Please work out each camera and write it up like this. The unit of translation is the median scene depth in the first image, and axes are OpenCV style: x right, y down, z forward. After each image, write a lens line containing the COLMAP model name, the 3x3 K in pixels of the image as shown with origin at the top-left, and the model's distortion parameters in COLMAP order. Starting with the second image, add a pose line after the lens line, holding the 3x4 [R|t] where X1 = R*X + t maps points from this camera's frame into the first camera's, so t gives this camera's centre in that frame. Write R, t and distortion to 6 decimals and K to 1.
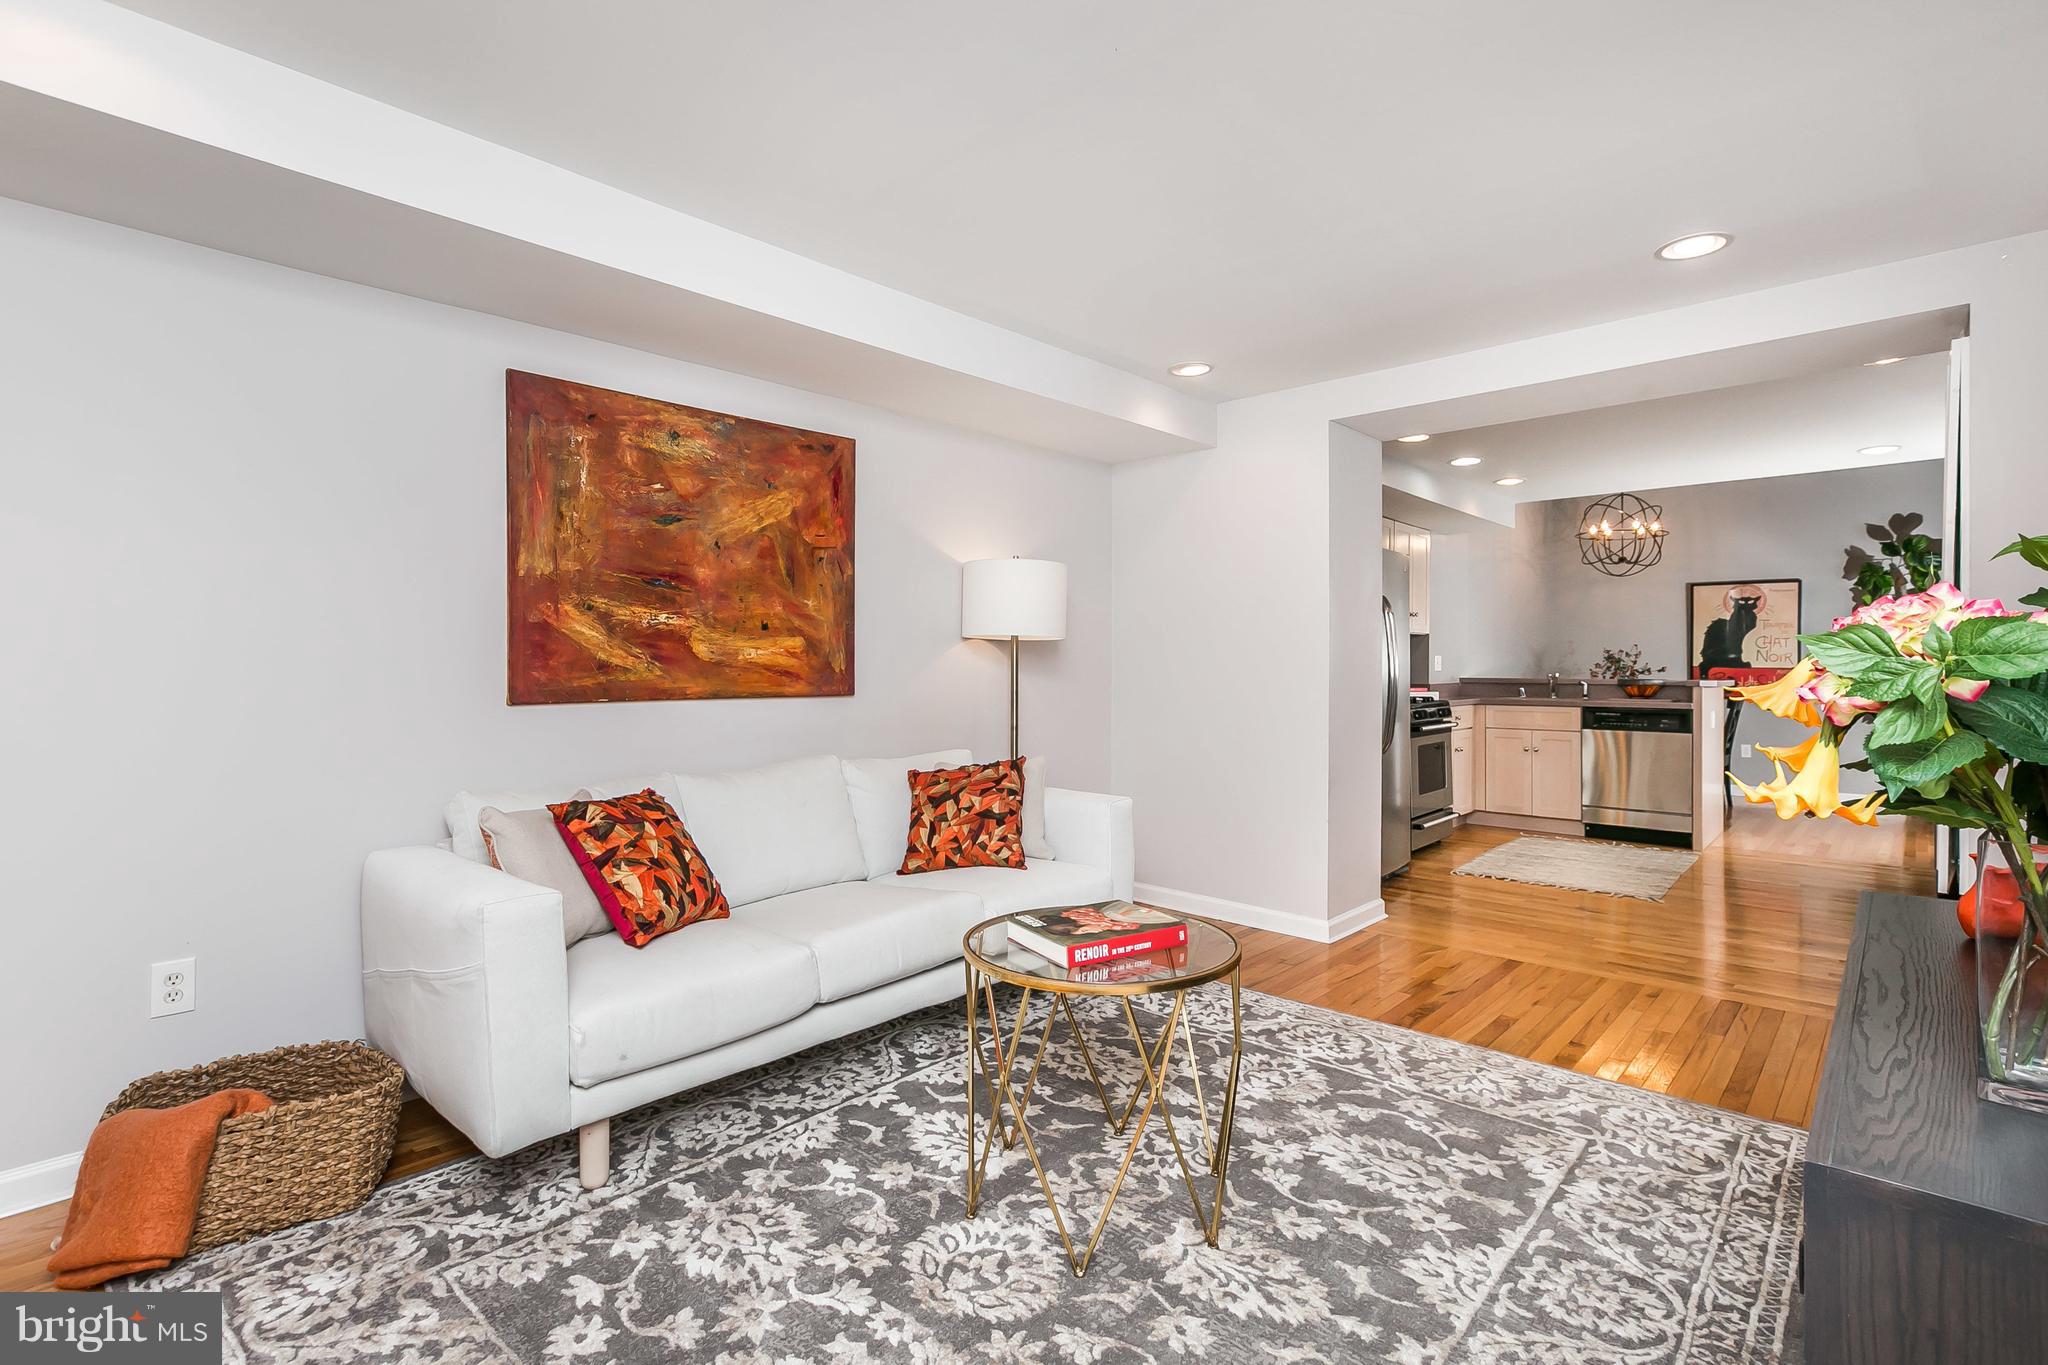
lens RADIAL K [[964.1, 0, 1017.5], [0, 964.1, 666.9], [0, 0, 1]] dist [-0.000594, -0.000196]
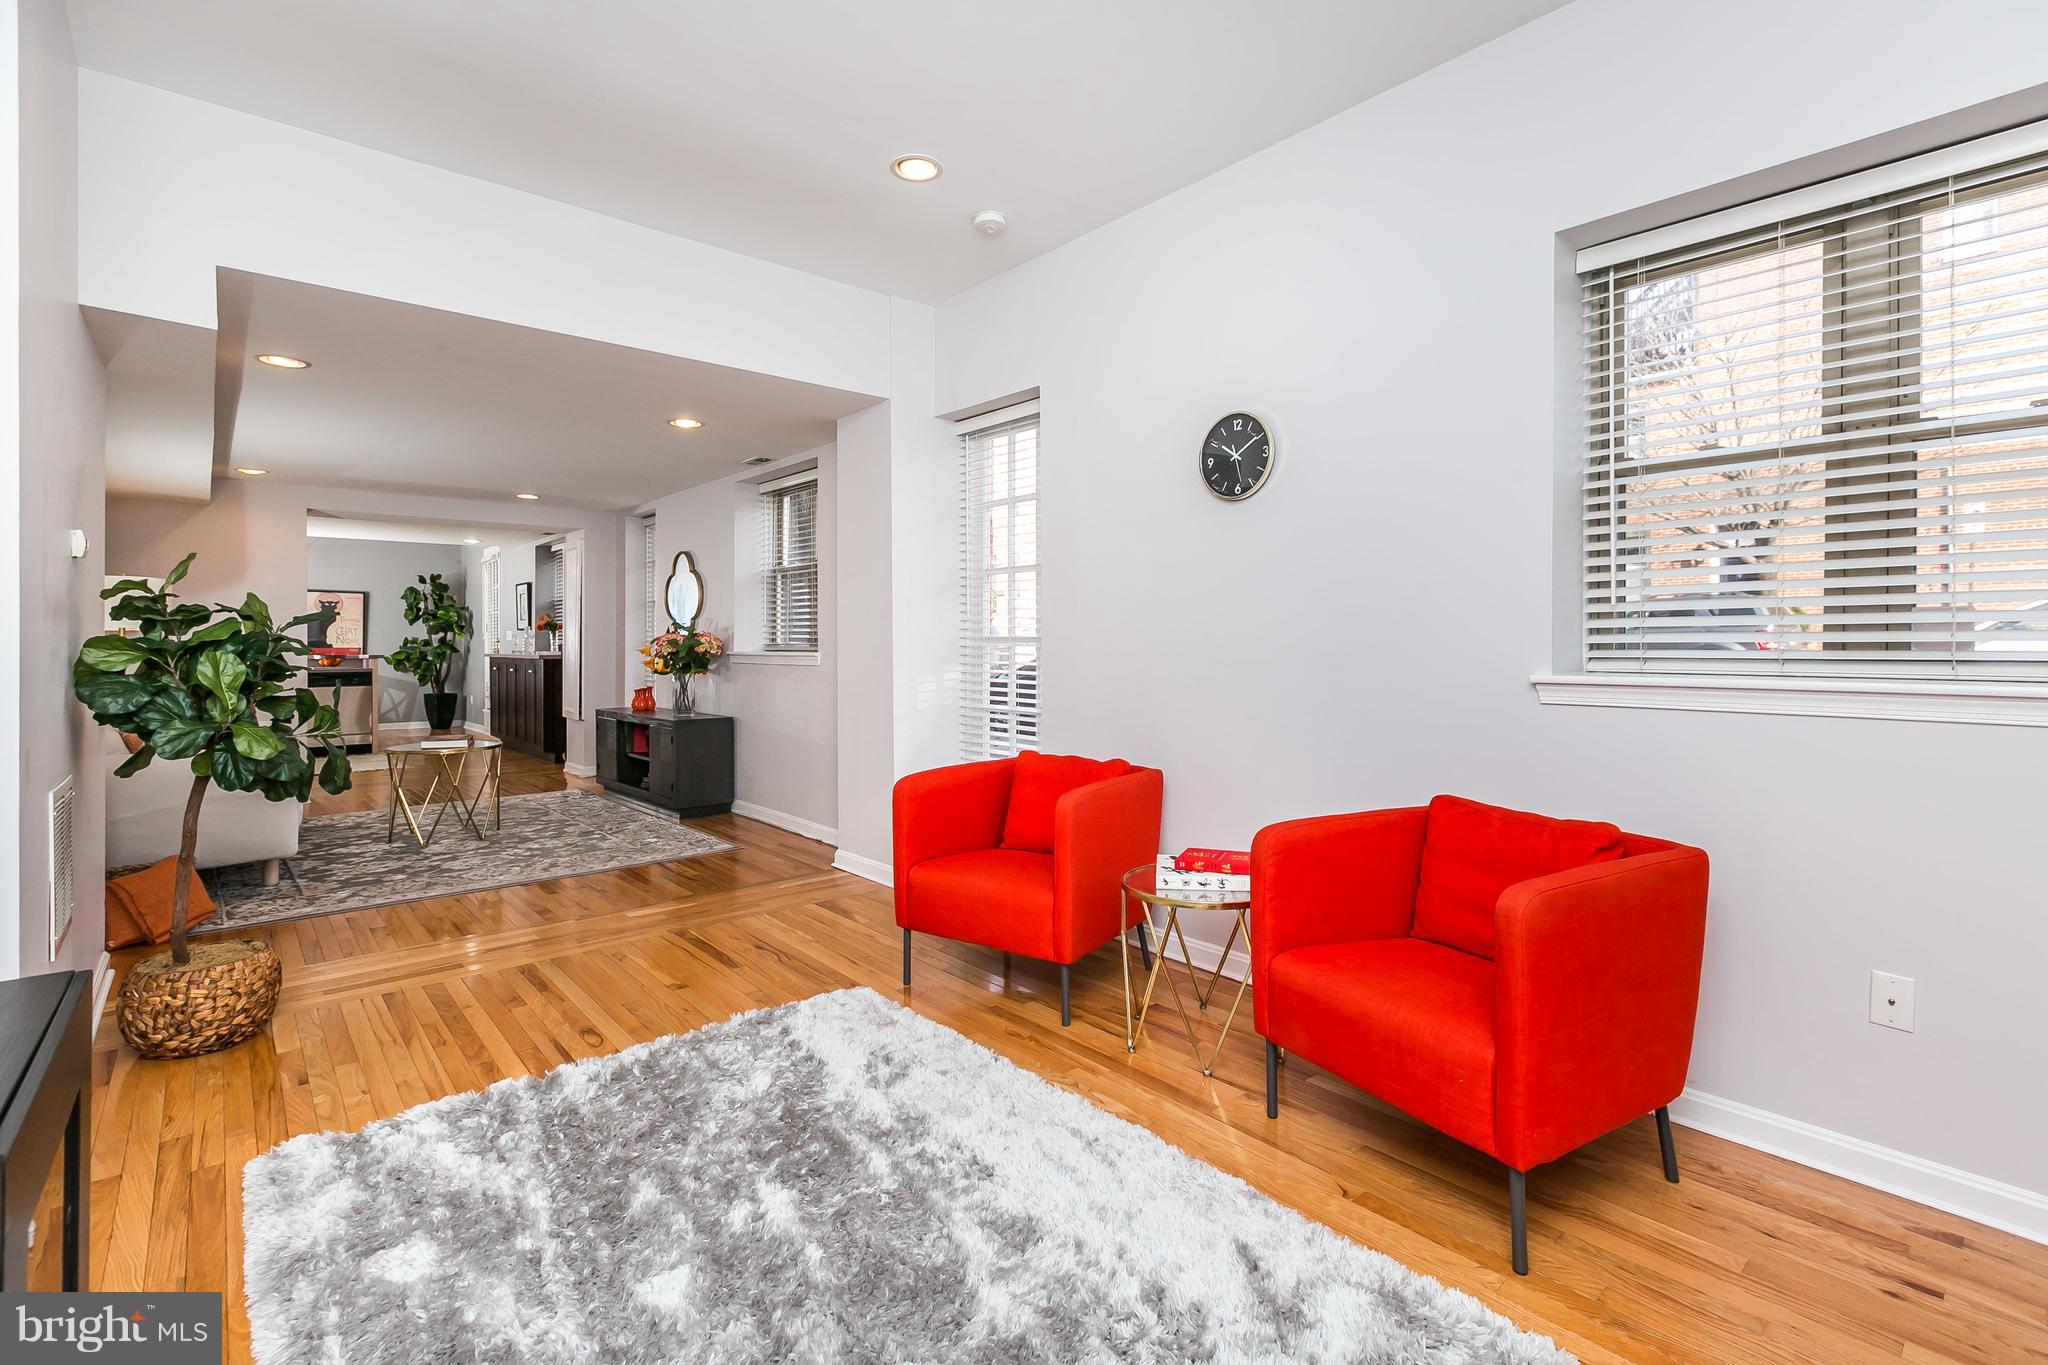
lens RADIAL K [[921.7, 0, 1021.9], [0, 921.7, 643.9], [0, 0, 1]] dist [0.003609, 0.000175]
pose [[0.093422, -0.003349, 0.995621, -1.589440], [0.006820, 0.999973, 0.002724, -0.003218], [-0.995603, 0.006536, 0.093442, -0.587426]]
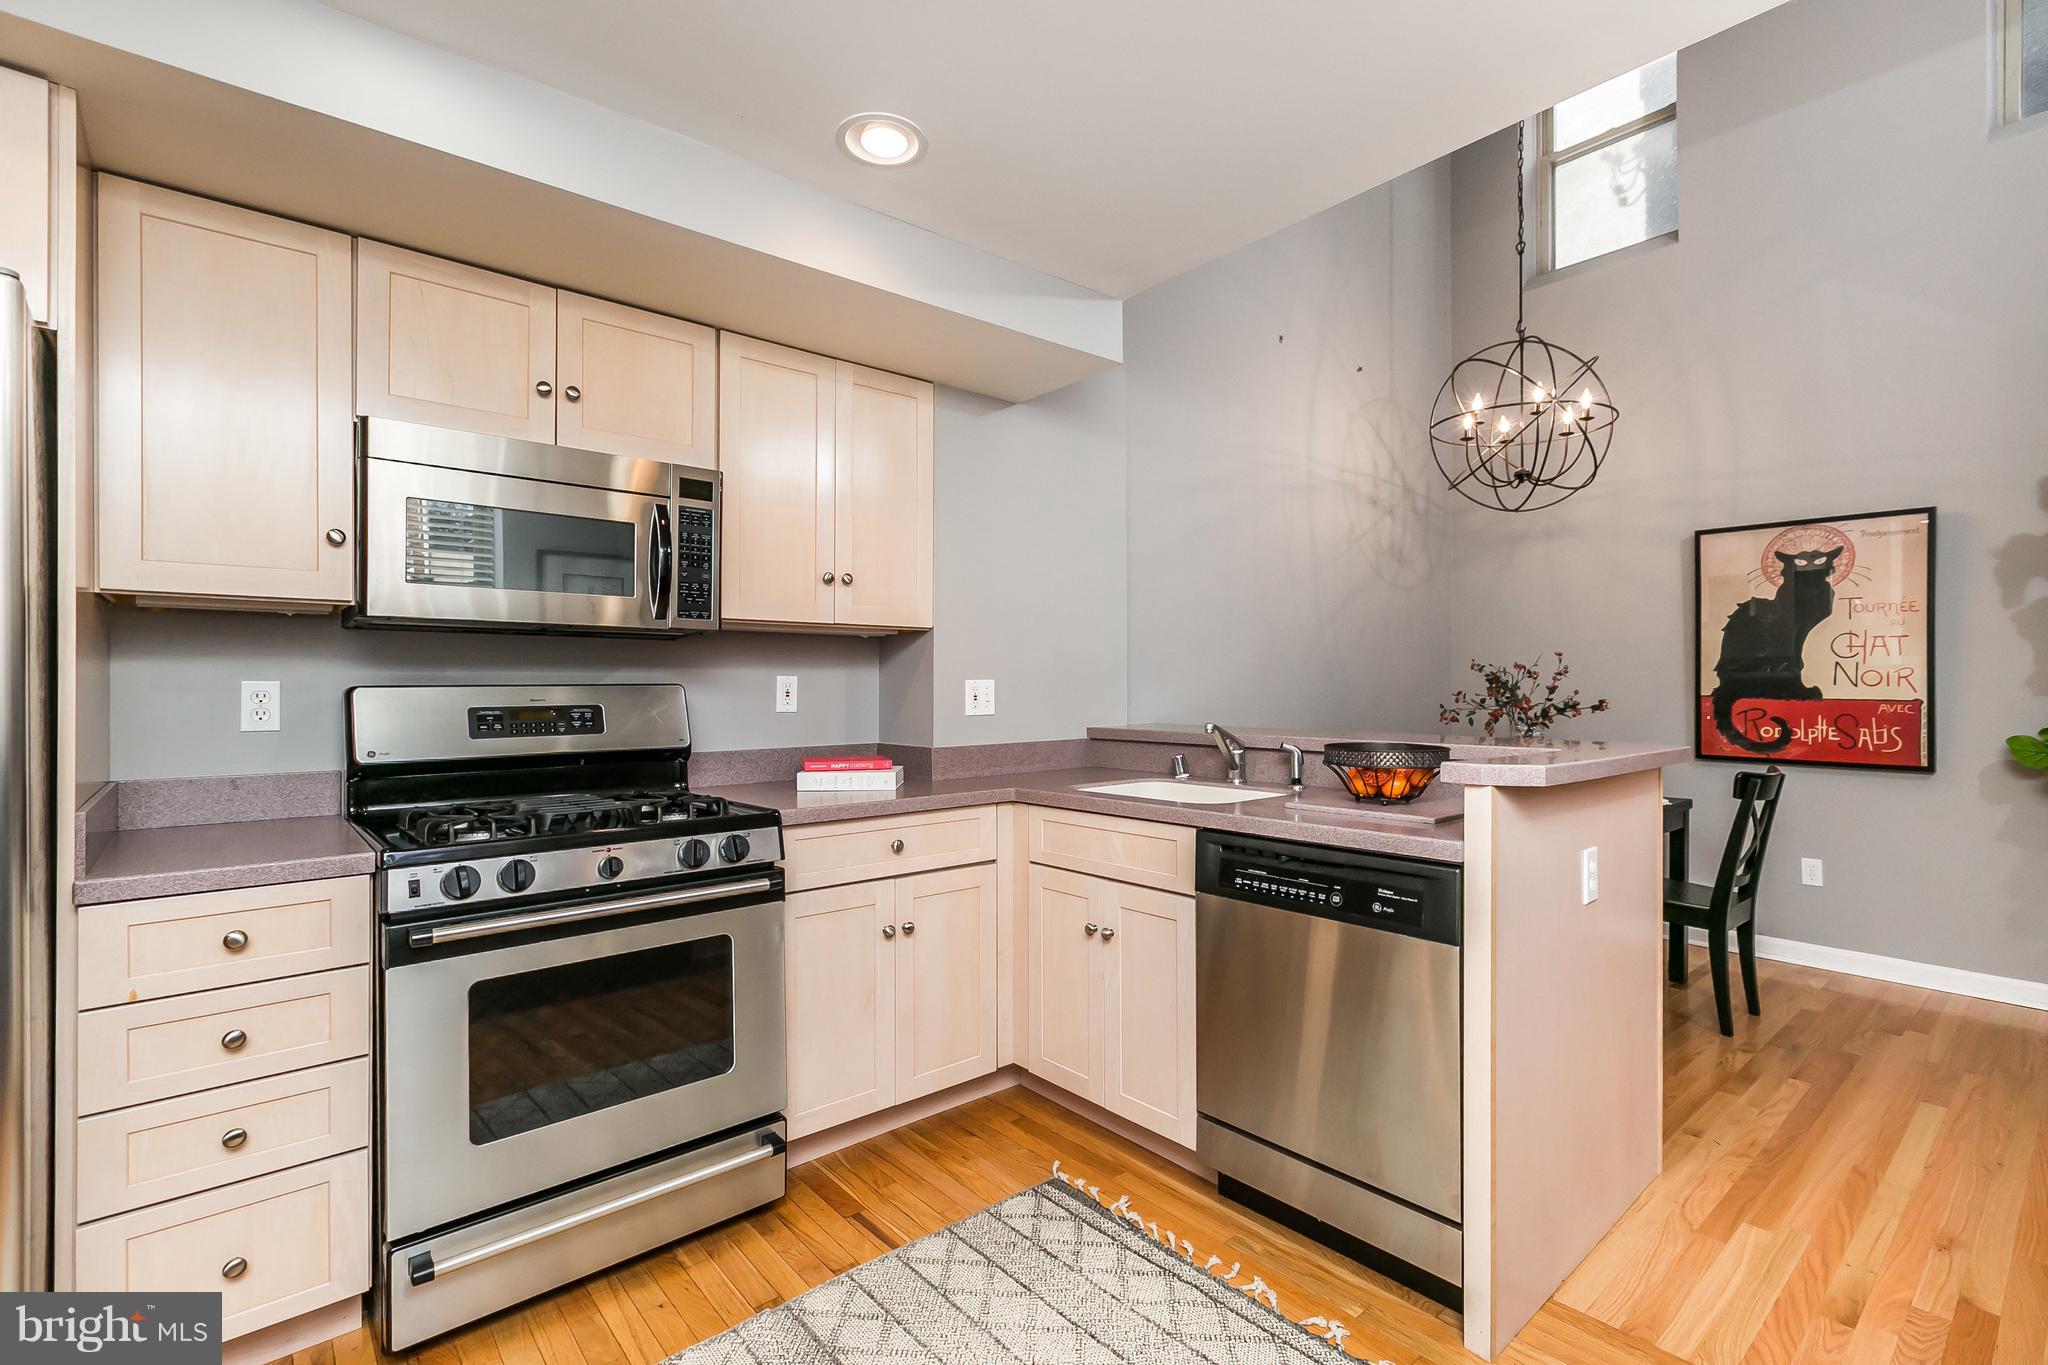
lens RADIAL K [[938.2, 0, 1021.8], [0, 938.2, 685.3], [0, 0, 1]] dist [0.001512, -0.000957]
pose [[0.993186, -0.006814, -0.116341, 1.149707], [0.006519, 0.999975, -0.002916, -0.019767], [0.116358, 0.002138, 0.993205, 1.342494]]
